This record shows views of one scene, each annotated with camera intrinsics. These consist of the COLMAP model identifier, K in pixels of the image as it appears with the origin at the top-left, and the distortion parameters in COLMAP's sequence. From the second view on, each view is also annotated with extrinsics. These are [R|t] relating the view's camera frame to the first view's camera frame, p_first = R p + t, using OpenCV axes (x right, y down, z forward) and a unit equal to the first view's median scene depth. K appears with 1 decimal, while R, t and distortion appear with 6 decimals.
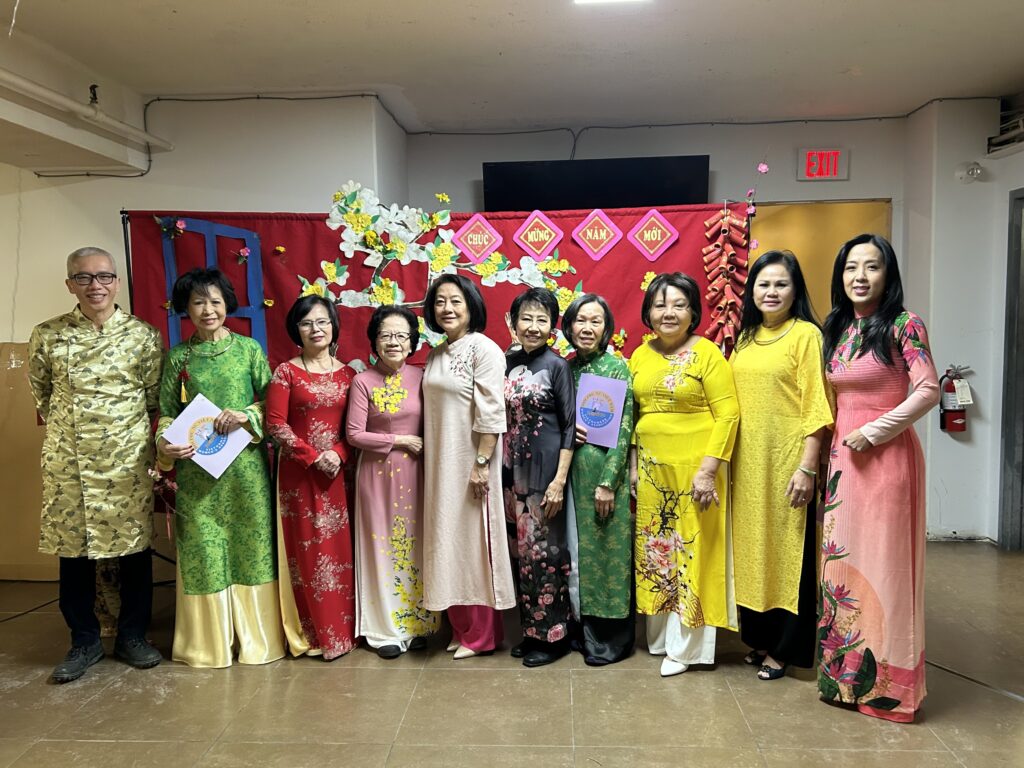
lens RADIAL K [[767.8, 0, 509.0], [0, 767.8, 380.1], [0, 0, 1]] dist [0.008839, -0.006851]
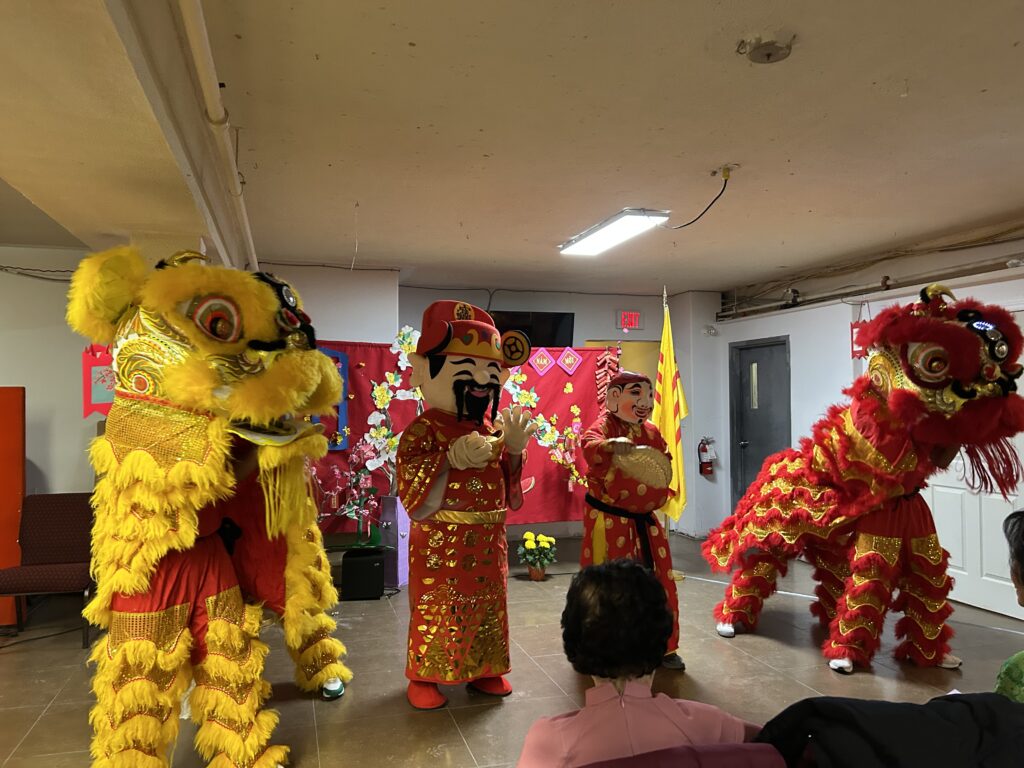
lens RADIAL K [[767.8, 0, 513.7], [0, 767.8, 386.0], [0, 0, 1]] dist [0.008839, -0.006851]
pose [[0.939167, 0.020316, 0.342860, -0.553061], [0.019070, 0.993625, -0.111114, 0.064633], [-0.342931, 0.110892, 0.932792, -0.636991]]
